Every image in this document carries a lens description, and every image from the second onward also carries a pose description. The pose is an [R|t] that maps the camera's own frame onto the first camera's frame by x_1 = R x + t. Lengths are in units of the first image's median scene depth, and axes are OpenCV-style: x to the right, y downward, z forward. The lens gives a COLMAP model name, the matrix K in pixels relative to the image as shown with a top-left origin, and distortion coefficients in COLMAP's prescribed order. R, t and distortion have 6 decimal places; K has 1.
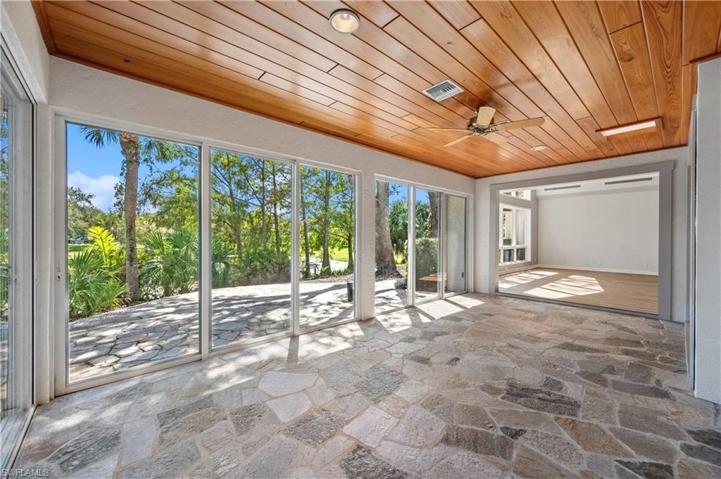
lens RADIAL K [[287.2, 0, 360.5], [0, 287.2, 239.5], [0, 0, 1]] dist [0.002916, 0.000565]
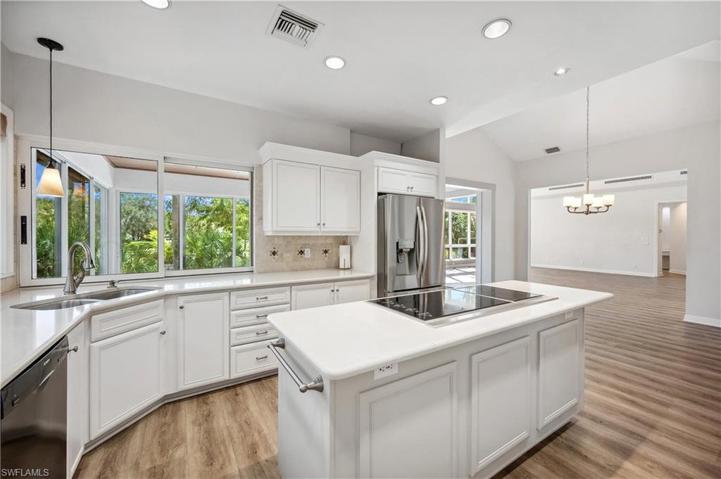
lens RADIAL K [[287.2, 0, 360.5], [0, 287.2, 239.5], [0, 0, 1]] dist [0.002916, 0.000565]
pose [[0.984485, 0.003731, -0.175428, 0.305372], [-0.002019, 0.999949, 0.009936, -0.009063], [0.175456, -0.009428, 0.984442, -0.226142]]
